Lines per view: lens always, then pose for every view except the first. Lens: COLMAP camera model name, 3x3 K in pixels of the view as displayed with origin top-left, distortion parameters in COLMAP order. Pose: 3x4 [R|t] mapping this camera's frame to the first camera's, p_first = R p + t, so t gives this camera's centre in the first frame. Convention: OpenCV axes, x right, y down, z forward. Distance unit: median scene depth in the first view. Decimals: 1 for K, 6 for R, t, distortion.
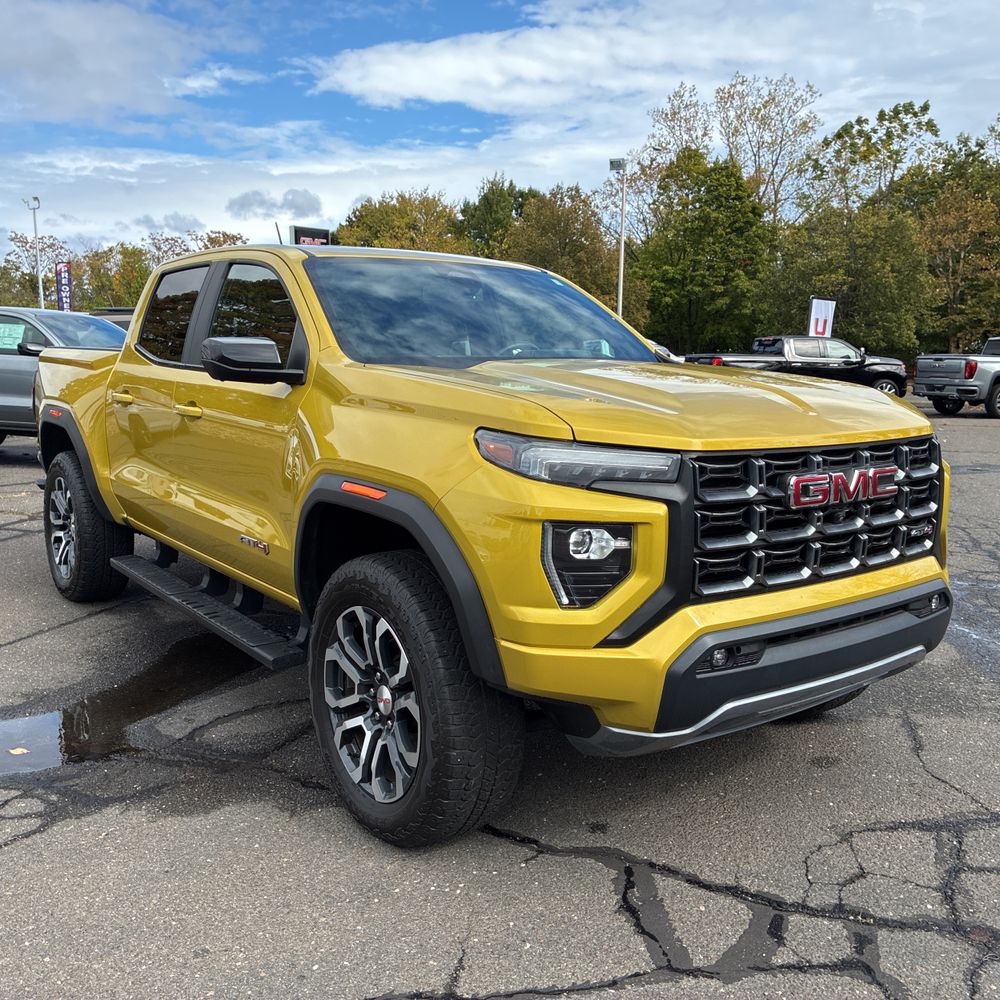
lens RADIAL K [[1007.9, 0, 506.3], [0, 1007.9, 505.4], [0, 0, 1]] dist [0.019355, 0.012232]
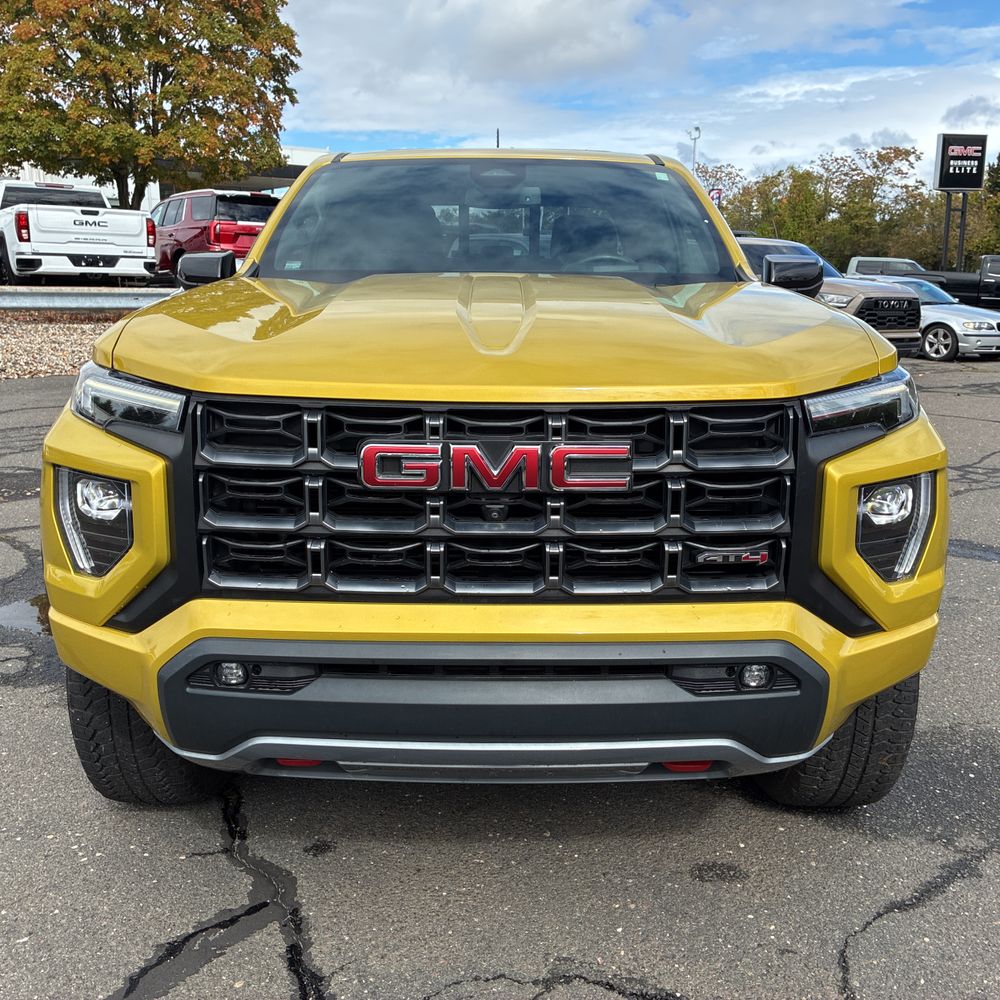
lens RADIAL K [[1010.8, 0, 500.0], [0, 1010.8, 500.0], [0, 0, 1]] dist [0.019722, 0.000308]
pose [[0.799455, 0.130212, -0.586444, 0.722312], [-0.091286, 0.991221, 0.095645, -0.060420], [0.593750, -0.022930, 0.804323, 0.472348]]
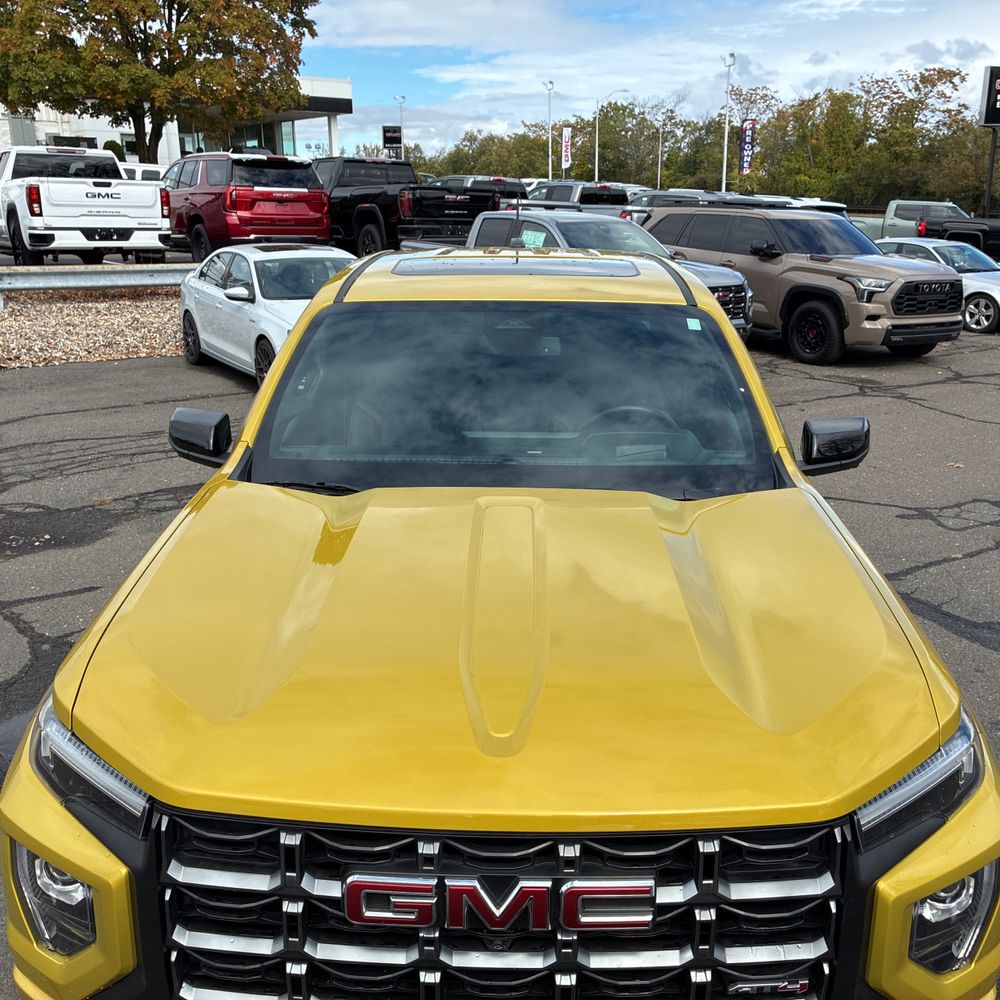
lens RADIAL K [[1010.8, 0, 500.0], [0, 1010.8, 500.0], [0, 0, 1]] dist [0.019722, 0.000308]
pose [[0.784331, 0.177105, -0.594525, 0.636816], [-0.092994, 0.981118, 0.169585, -0.338470], [0.613333, -0.077723, 0.785991, 0.562521]]
